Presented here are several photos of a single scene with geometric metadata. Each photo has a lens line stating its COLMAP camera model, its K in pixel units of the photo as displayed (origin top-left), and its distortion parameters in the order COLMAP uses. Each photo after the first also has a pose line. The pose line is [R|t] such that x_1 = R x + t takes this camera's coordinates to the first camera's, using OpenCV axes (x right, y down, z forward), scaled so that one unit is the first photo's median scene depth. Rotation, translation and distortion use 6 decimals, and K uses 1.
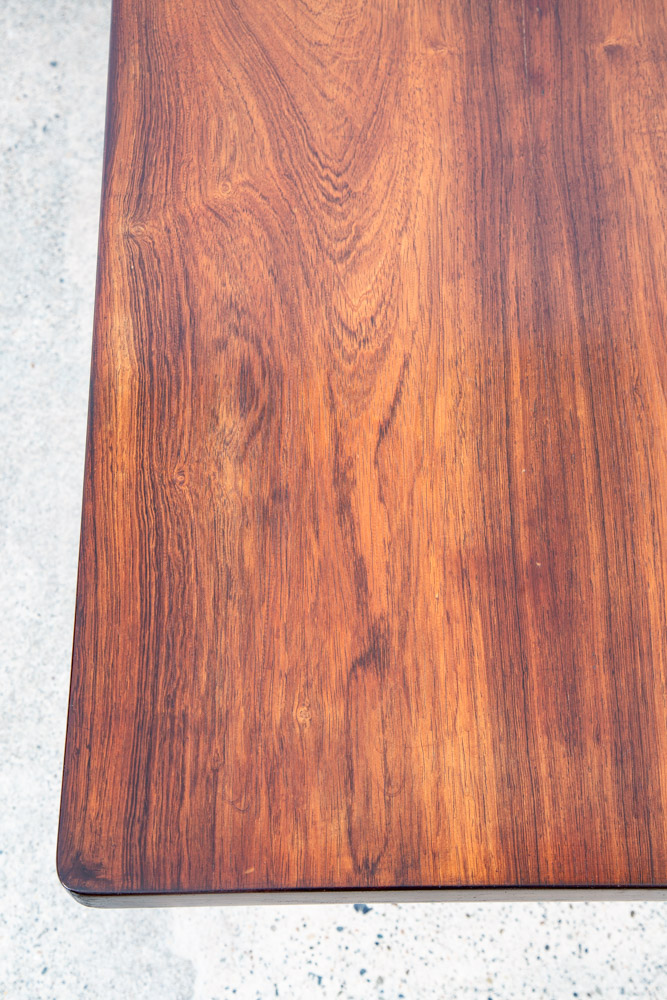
lens RADIAL K [[1627.8, 0, 338.5], [0, 1627.8, 504.0], [0, 0, 1]] dist [0.182919, 0.000000]
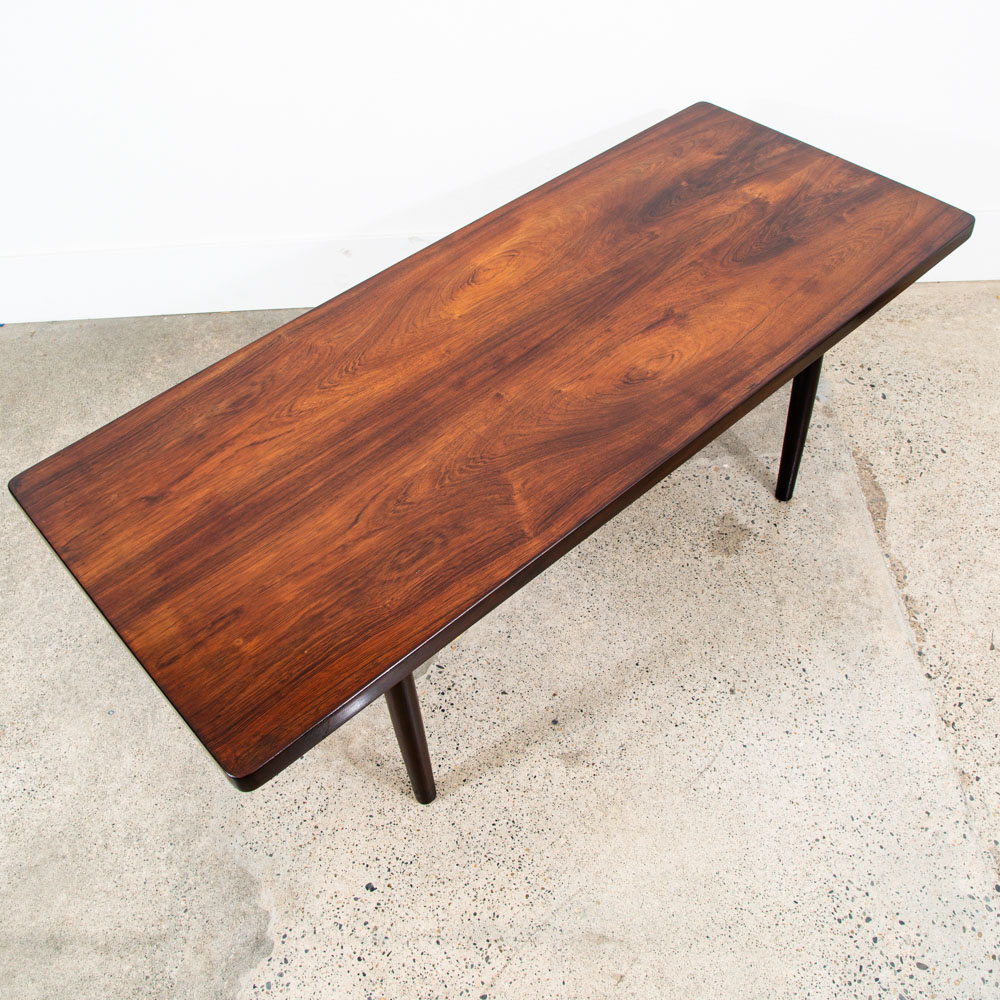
lens RADIAL K [[1051.7, 0, 496.4], [0, 1051.7, 465.7], [0, 0, 1]] dist [-0.107970, 0.000000]
pose [[0.663383, 0.541646, -0.516278, 0.927049], [-0.658632, 0.750124, -0.059315, -0.147022], [0.355145, 0.379385, 0.854364, -0.039333]]
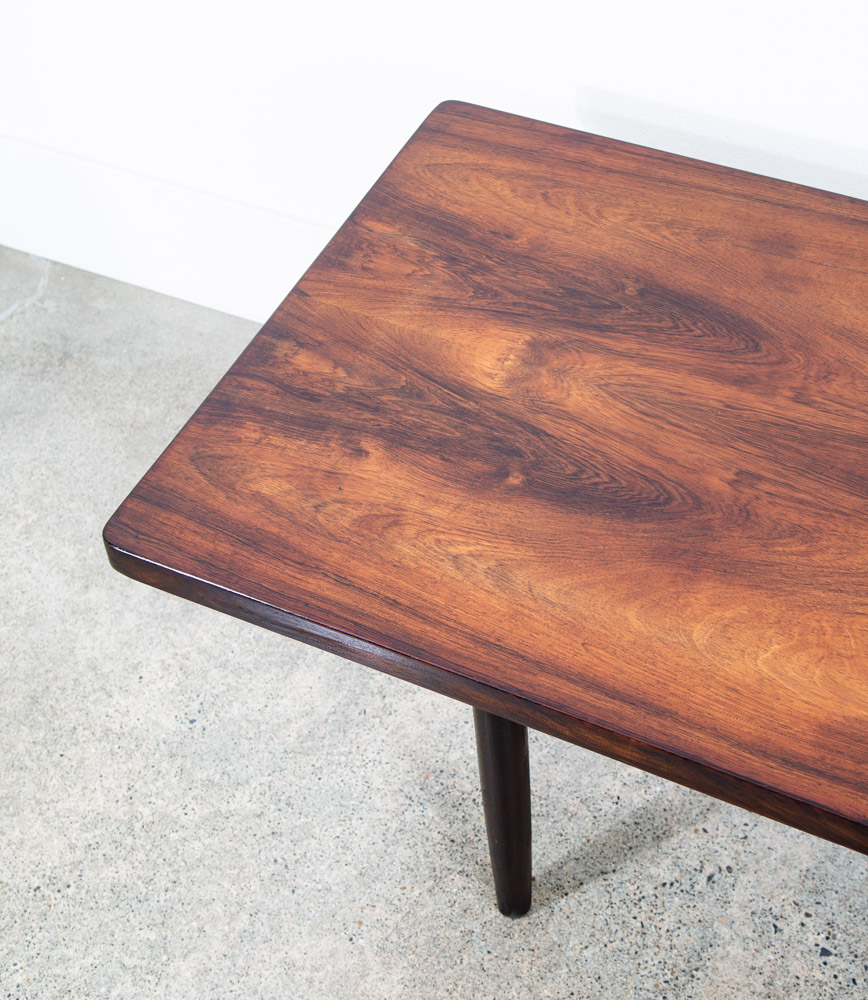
lens RADIAL K [[1767.2, 0, 431.0], [0, 1767.2, 463.7], [0, 0, 1]] dist [0.113739, 0.000000]
pose [[0.449878, -0.644727, 0.618010, -0.787390], [0.815589, 0.578548, 0.009854, -0.858808], [-0.363902, 0.499609, 0.786108, 0.363325]]
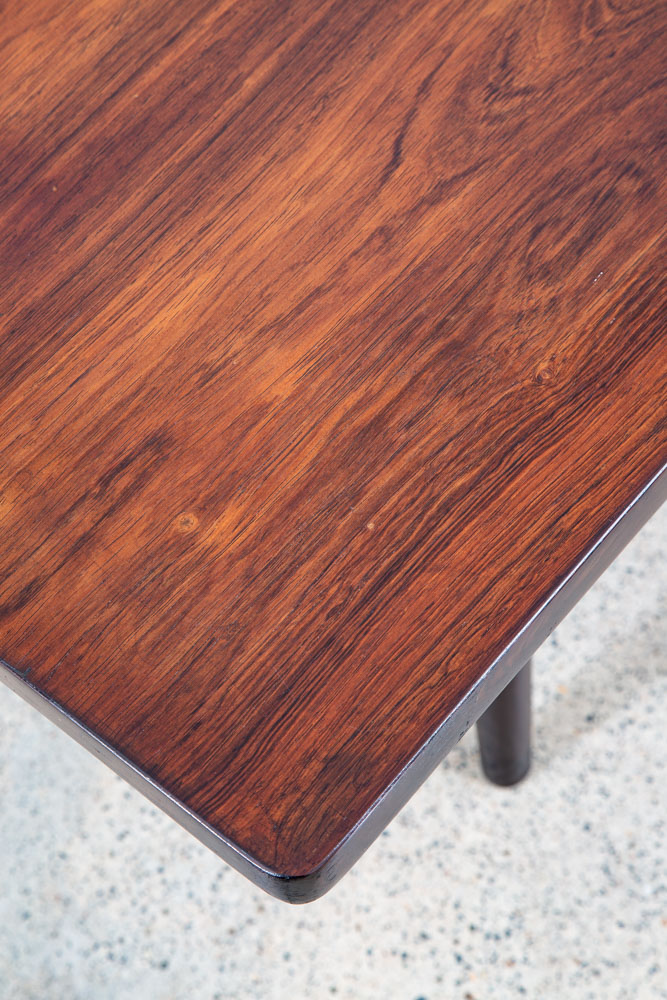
lens RADIAL K [[2447.2, 0, 335.9], [0, 2447.2, 500.7], [0, 0, 1]] dist [0.438377, 0.000000]
pose [[0.758389, 0.570452, -0.315326, 0.635352], [-0.567855, 0.815744, 0.110007, -0.045095], [0.319979, 0.095632, 0.942586, -0.057648]]
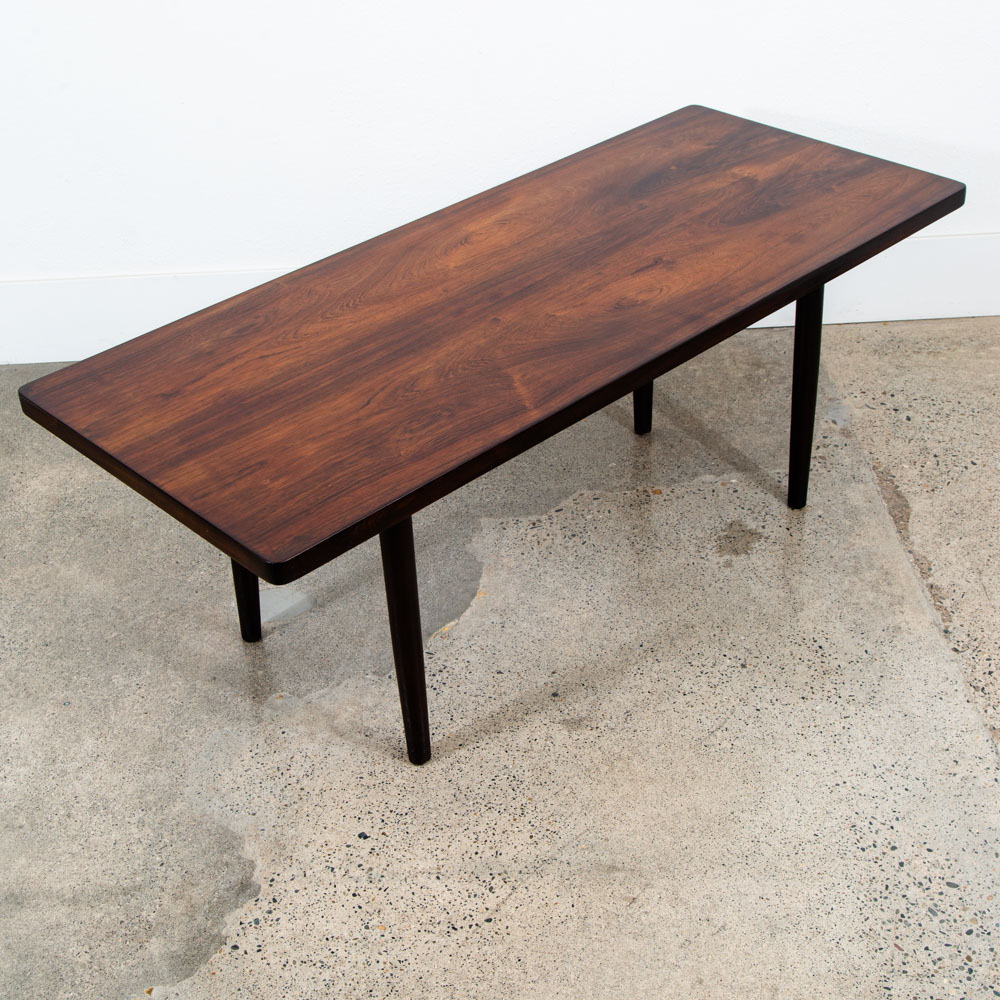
lens RADIAL K [[1585.8, 0, 495.5], [0, 1585.8, 470.3], [0, 0, 1]] dist [-0.005471, 0.000000]
pose [[0.685403, 0.408277, -0.602937, 1.558126], [-0.647488, 0.720549, -0.248129, 0.383847], [0.333140, 0.560463, 0.758221, -0.428611]]
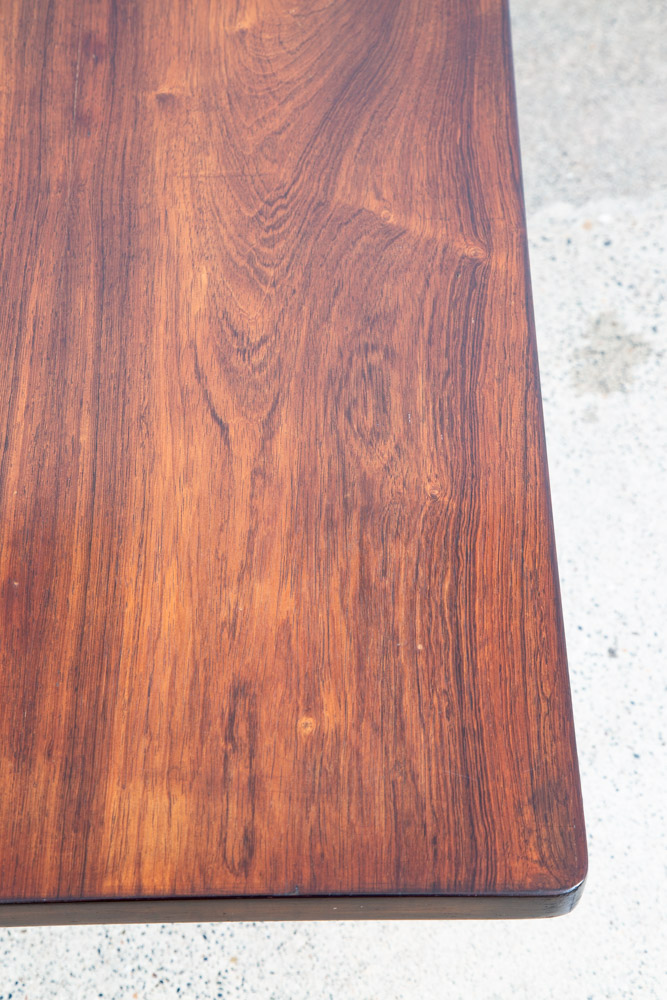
lens RADIAL K [[1955.1, 0, 342.0], [0, 1955.1, 500.9], [0, 0, 1]] dist [0.281969, 0.000000]
pose [[0.998521, 0.022999, 0.049262, 0.237052], [-0.015962, 0.990199, -0.138751, 0.135795], [-0.051970, 0.137759, 0.989101, -0.149311]]
